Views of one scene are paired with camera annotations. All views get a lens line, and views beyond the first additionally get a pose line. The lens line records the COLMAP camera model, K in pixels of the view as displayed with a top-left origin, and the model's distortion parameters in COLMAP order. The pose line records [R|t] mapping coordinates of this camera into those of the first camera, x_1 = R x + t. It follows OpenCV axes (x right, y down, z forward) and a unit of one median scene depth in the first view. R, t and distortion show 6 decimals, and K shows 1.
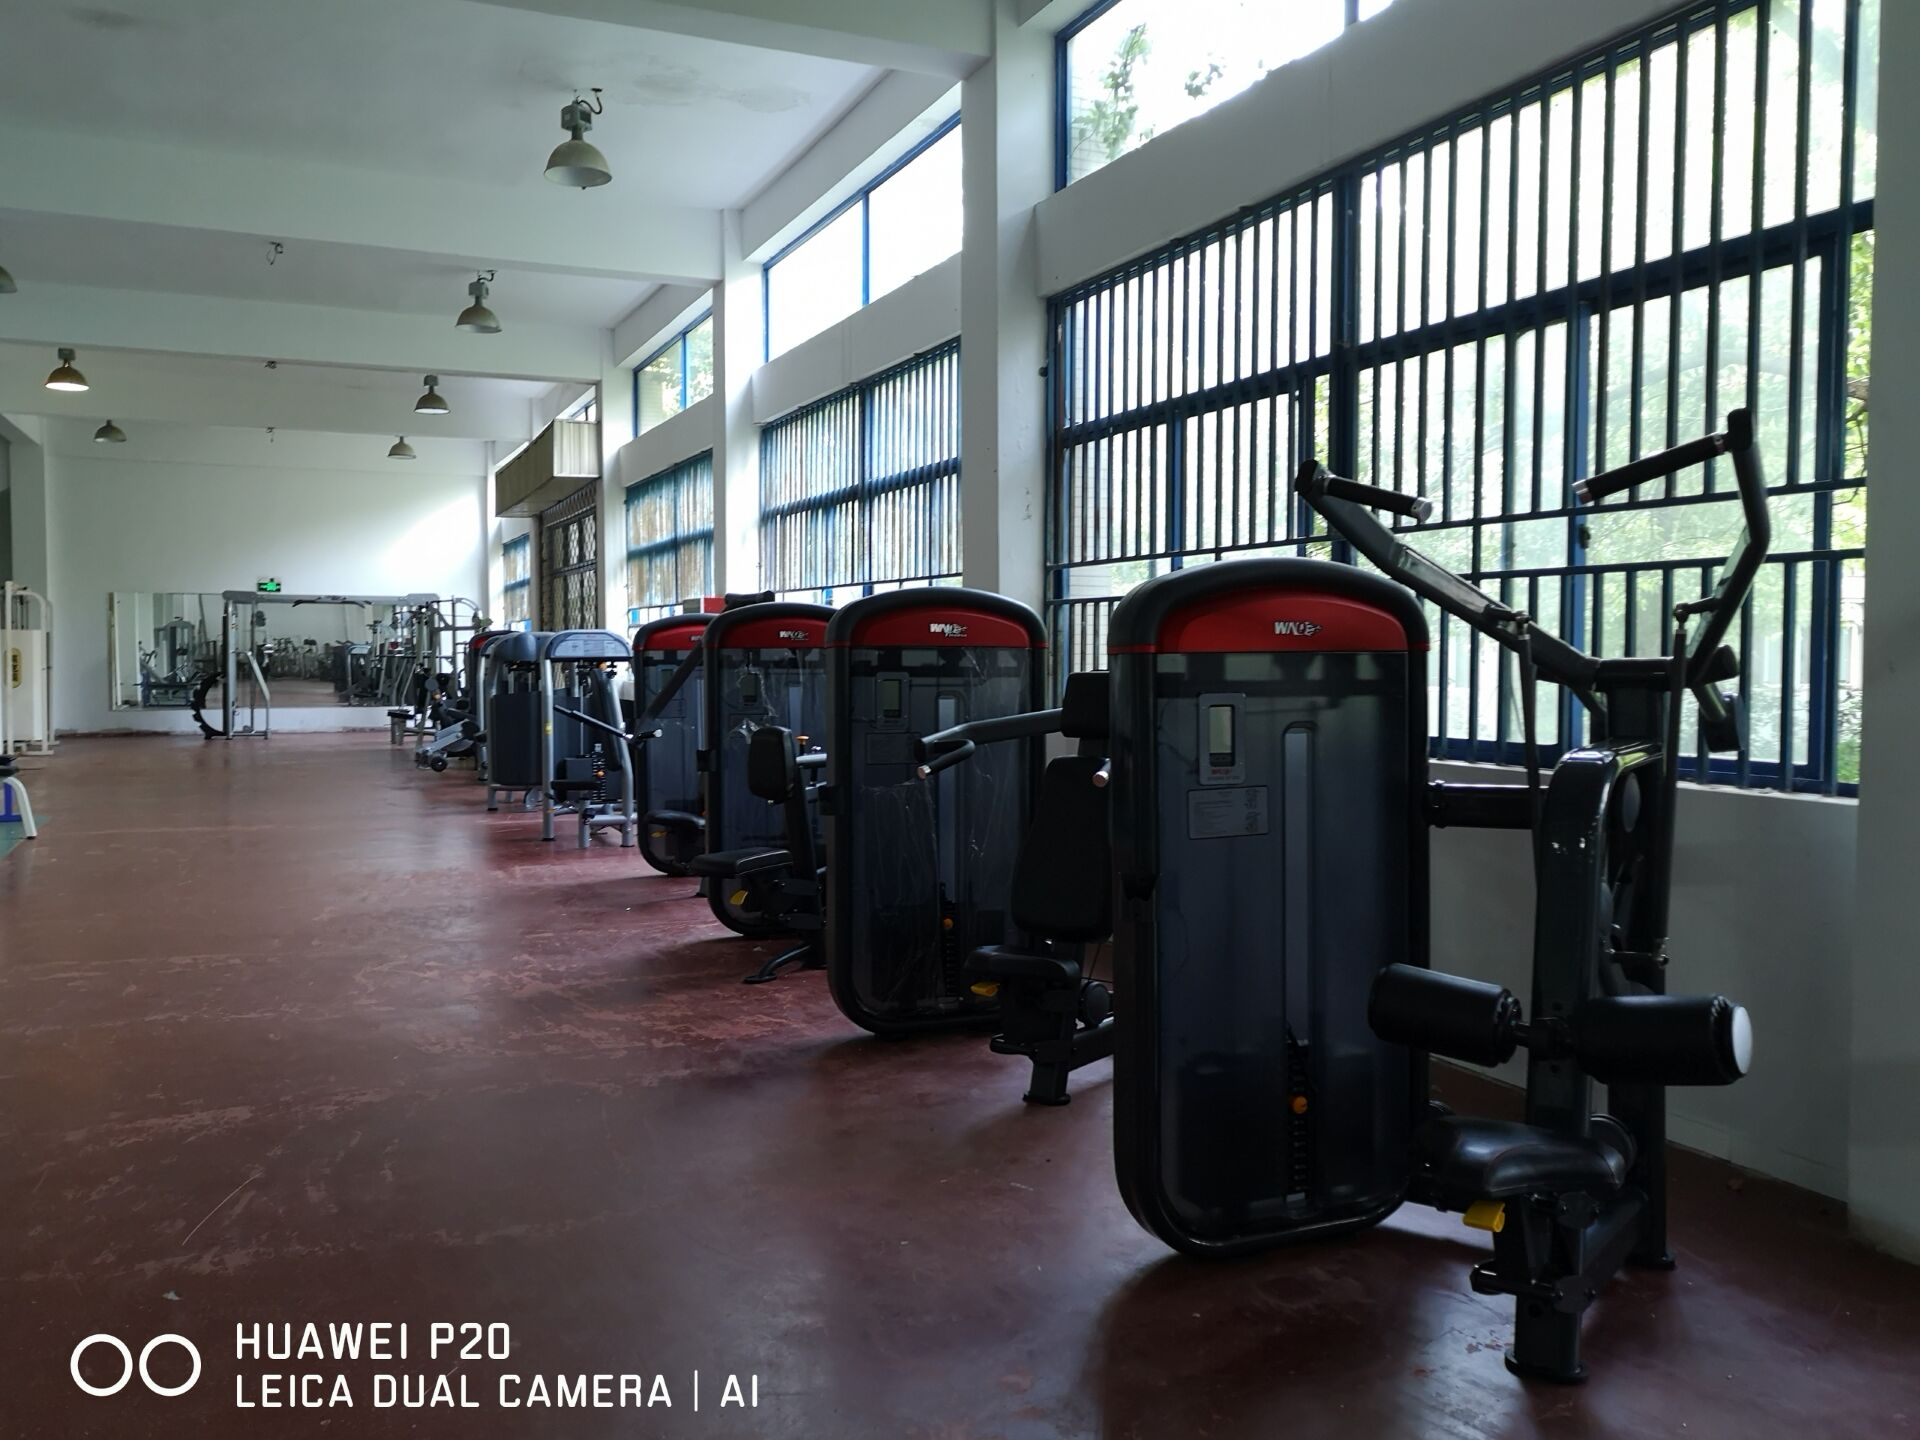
lens RADIAL K [[1523.2, 0, 962.0], [0, 1523.2, 724.6], [0, 0, 1]] dist [-0.008403, 0.050867]
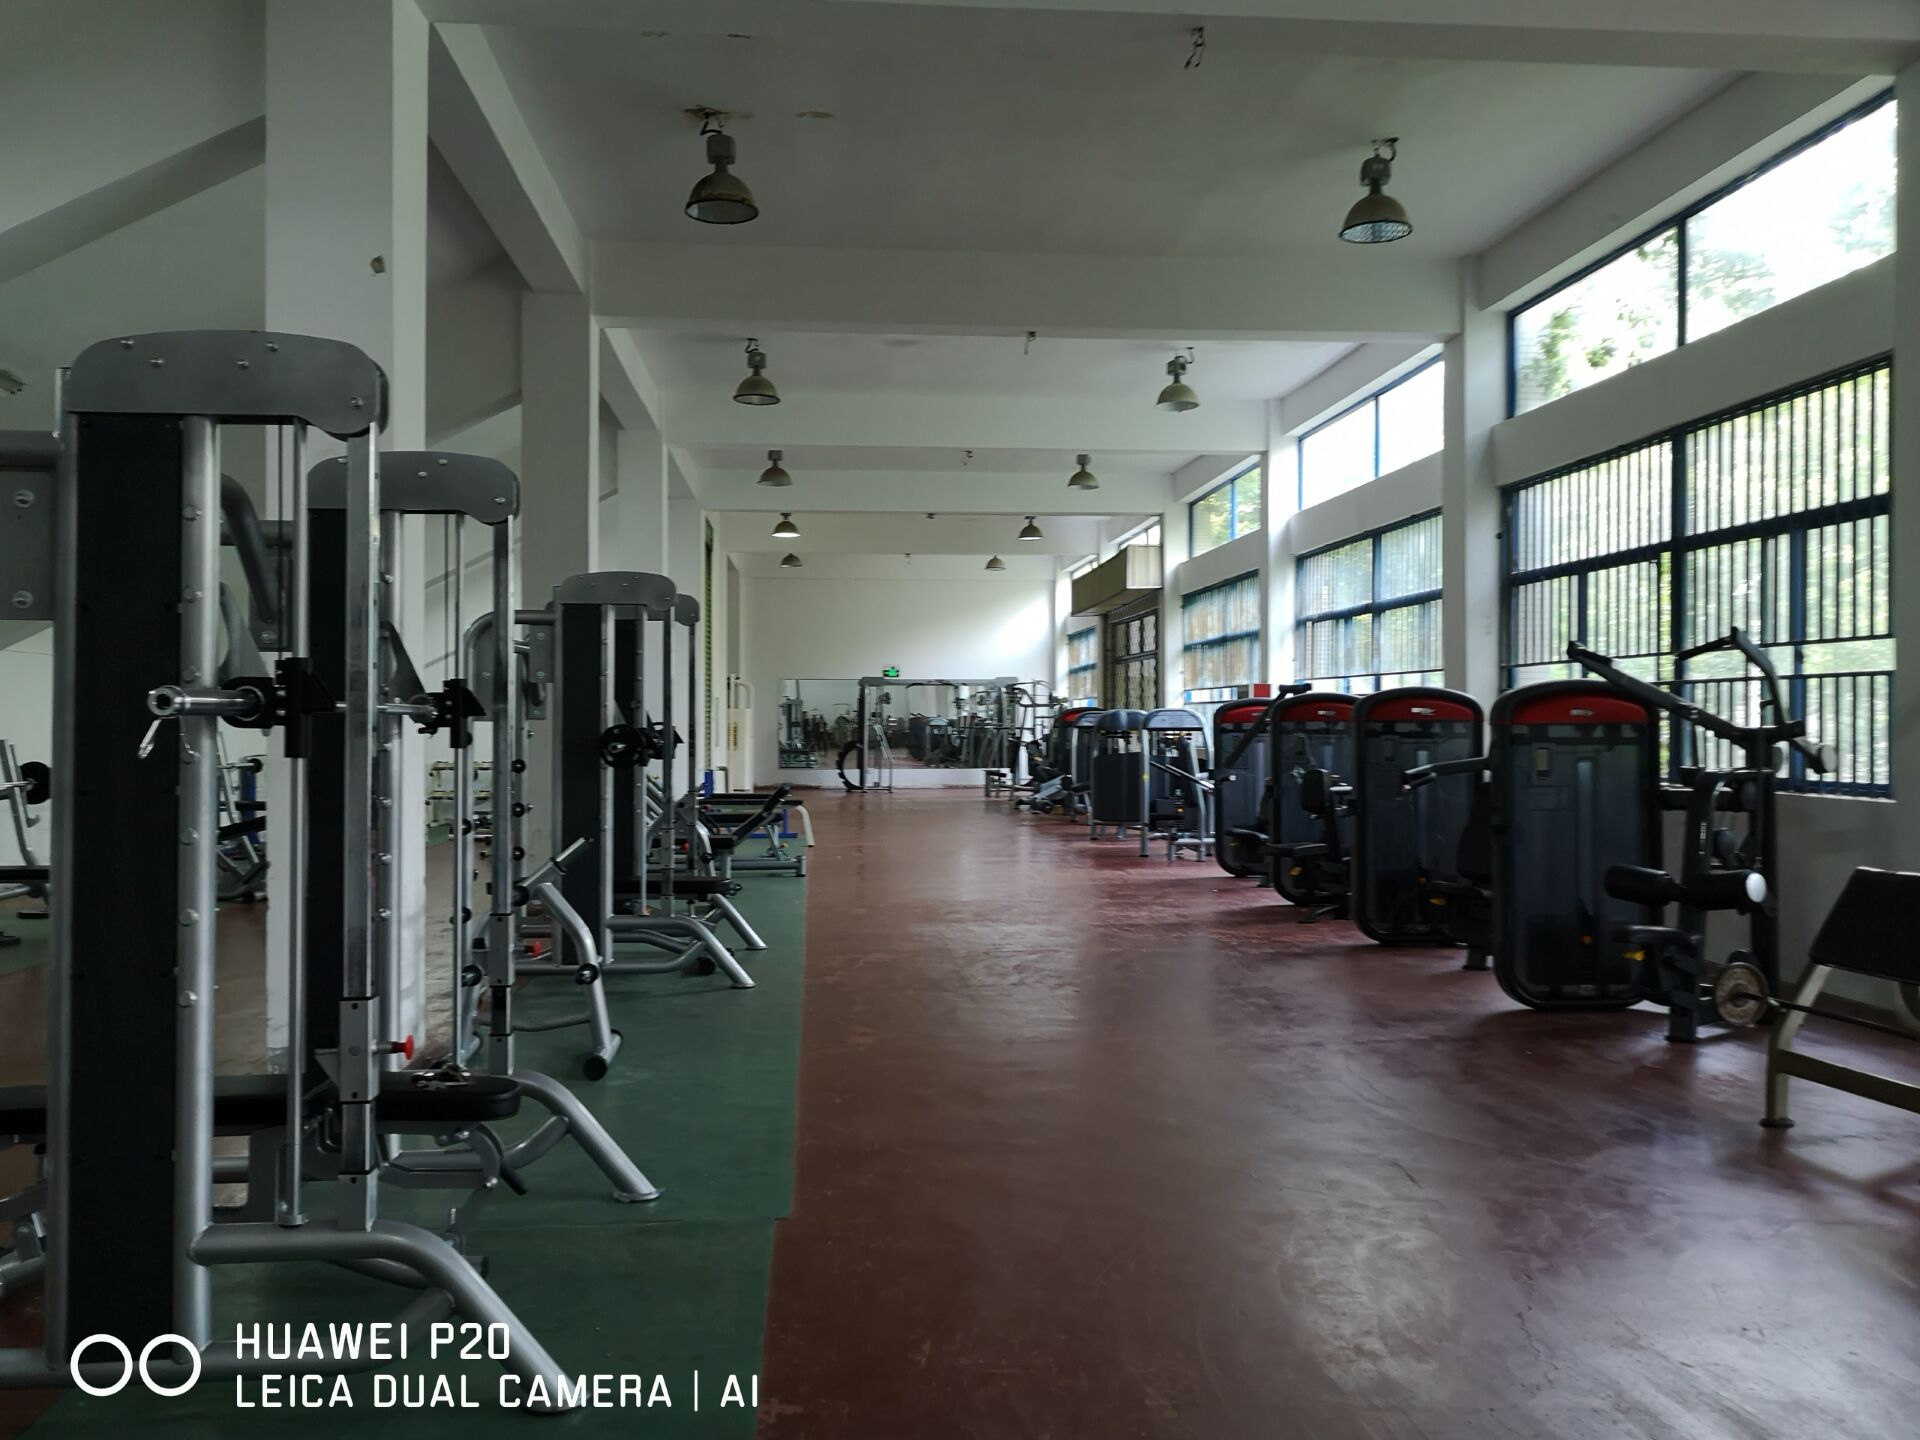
lens RADIAL K [[1523.2, 0, 962.0], [0, 1523.2, 724.6], [0, 0, 1]] dist [-0.008403, 0.050867]
pose [[0.945798, -0.001550, -0.324752, 0.045658], [-0.013725, 0.998904, -0.044741, 0.030209], [0.324466, 0.046773, 0.944740, -0.643895]]
